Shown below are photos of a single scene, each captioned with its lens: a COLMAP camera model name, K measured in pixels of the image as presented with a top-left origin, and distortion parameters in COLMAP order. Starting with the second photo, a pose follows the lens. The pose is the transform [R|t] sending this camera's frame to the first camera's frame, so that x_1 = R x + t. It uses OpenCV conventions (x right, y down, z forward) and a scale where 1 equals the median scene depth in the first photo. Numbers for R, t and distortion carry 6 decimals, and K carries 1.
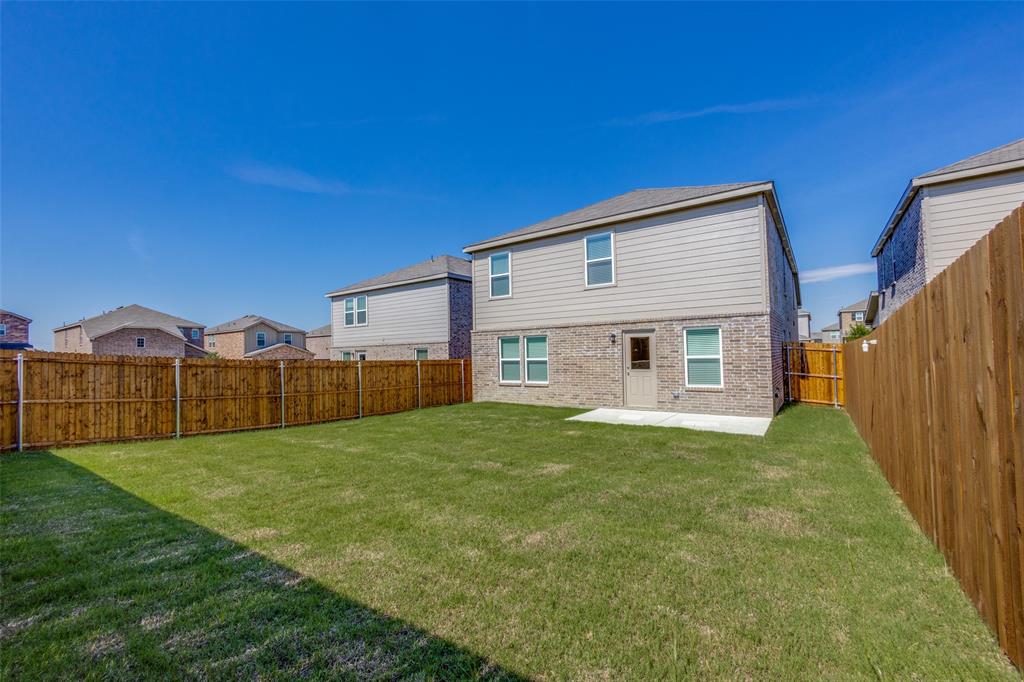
lens RADIAL K [[433.3, 0, 512.7], [0, 433.3, 344.6], [0, 0, 1]] dist [-0.010113, 0.002184]
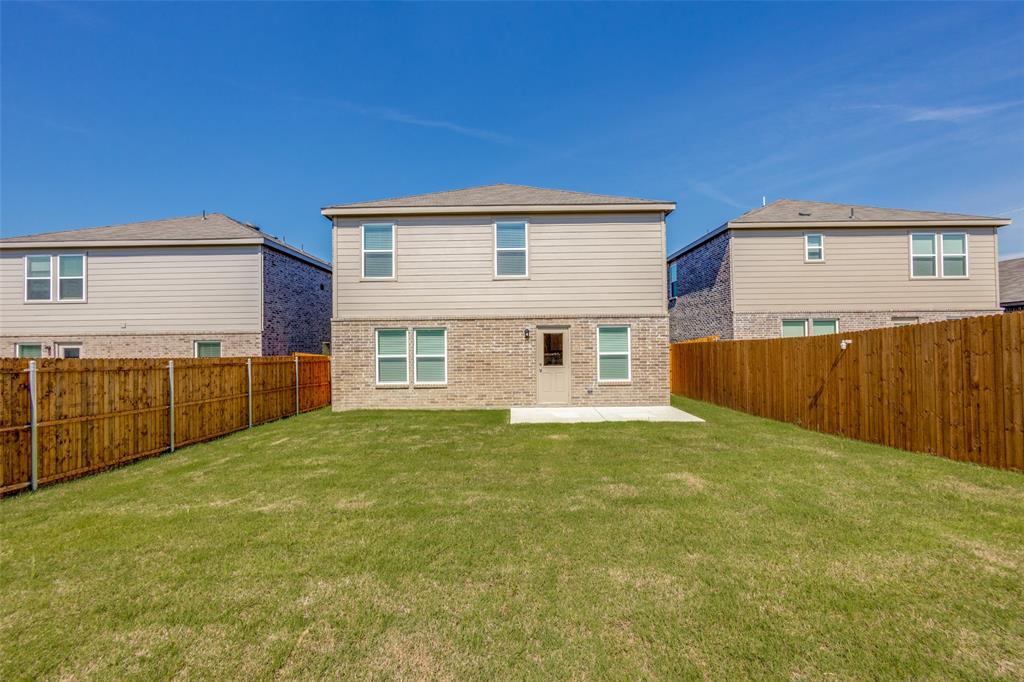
lens RADIAL K [[433.3, 0, 518.0], [0, 433.3, 343.1], [0, 0, 1]] dist [-0.010113, 0.002184]
pose [[0.814446, 0.015668, 0.580027, -0.328317], [-0.017820, 0.999839, -0.001986, 0.008472], [-0.579965, -0.008719, 0.814595, 0.227806]]
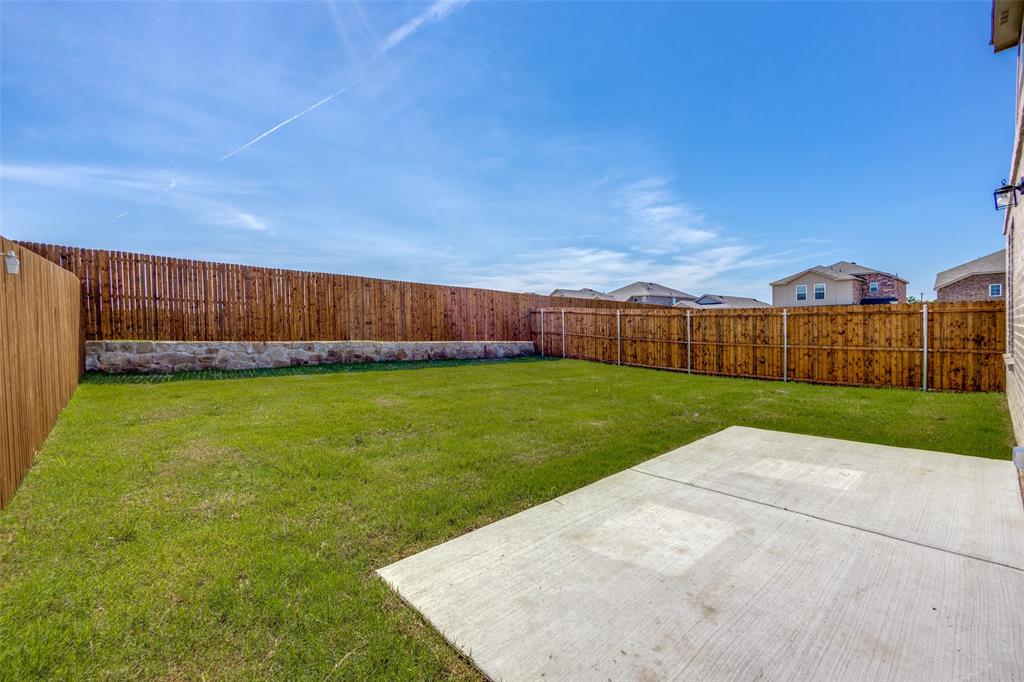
lens RADIAL K [[433.3, 0, 514.8], [0, 433.3, 338.3], [0, 0, 1]] dist [-0.010113, 0.002184]
pose [[-0.229554, 0.046355, -0.972191, 0.532745], [0.046527, 0.998246, 0.036611, 0.044212], [0.972183, -0.036829, -0.231309, 0.756964]]
